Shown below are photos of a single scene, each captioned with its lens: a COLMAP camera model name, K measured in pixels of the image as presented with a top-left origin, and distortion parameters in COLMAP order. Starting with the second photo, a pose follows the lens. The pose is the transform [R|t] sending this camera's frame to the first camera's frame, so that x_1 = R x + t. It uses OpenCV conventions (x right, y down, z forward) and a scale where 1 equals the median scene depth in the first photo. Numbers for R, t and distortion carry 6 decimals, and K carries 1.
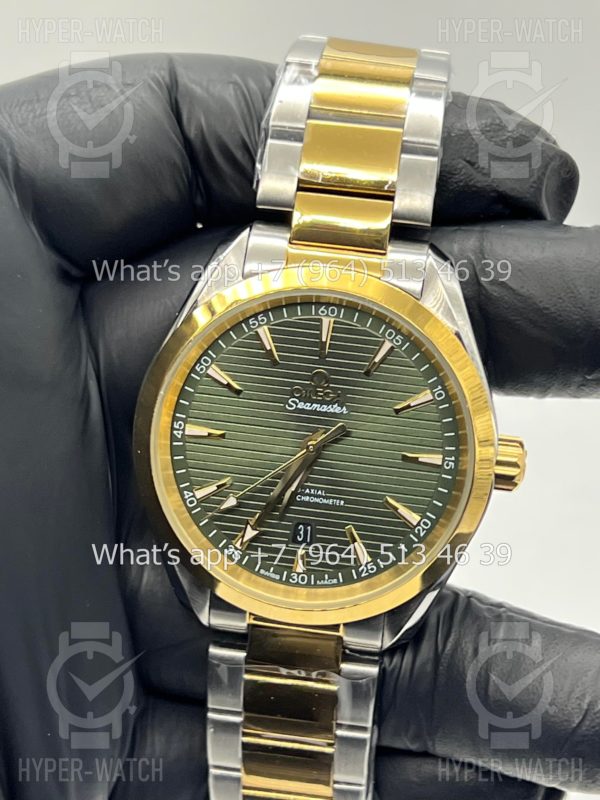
lens RADIAL K [[1788.1, 0, 300.5], [0, 1788.1, 400.6], [0, 0, 1]] dist [0.043854, 0.000000]
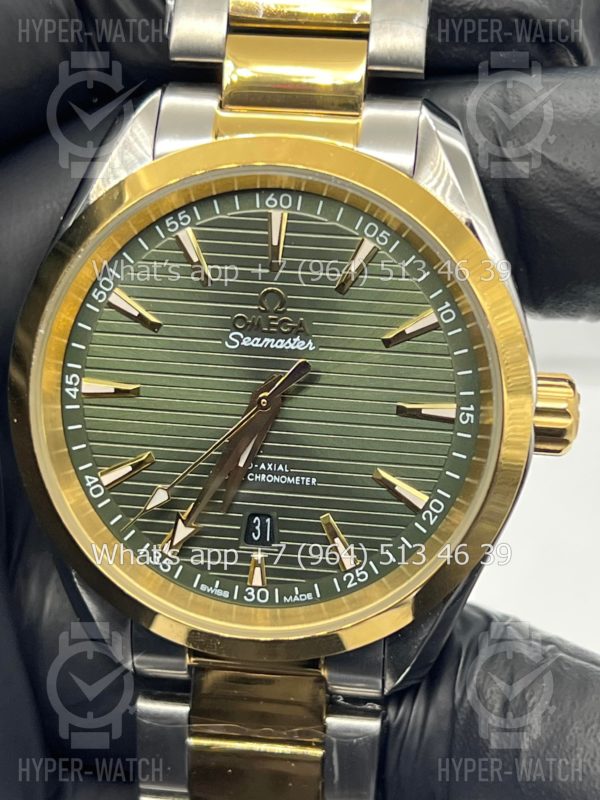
lens RADIAL K [[1788.1, 0, 299.4], [0, 1788.1, 399.3], [0, 0, 1]] dist [0.043854, 0.000000]
pose [[0.998383, -0.046482, -0.032718, 0.041673], [0.045517, 0.998524, -0.029639, 0.045920], [0.034047, 0.028102, 0.999025, 0.315356]]
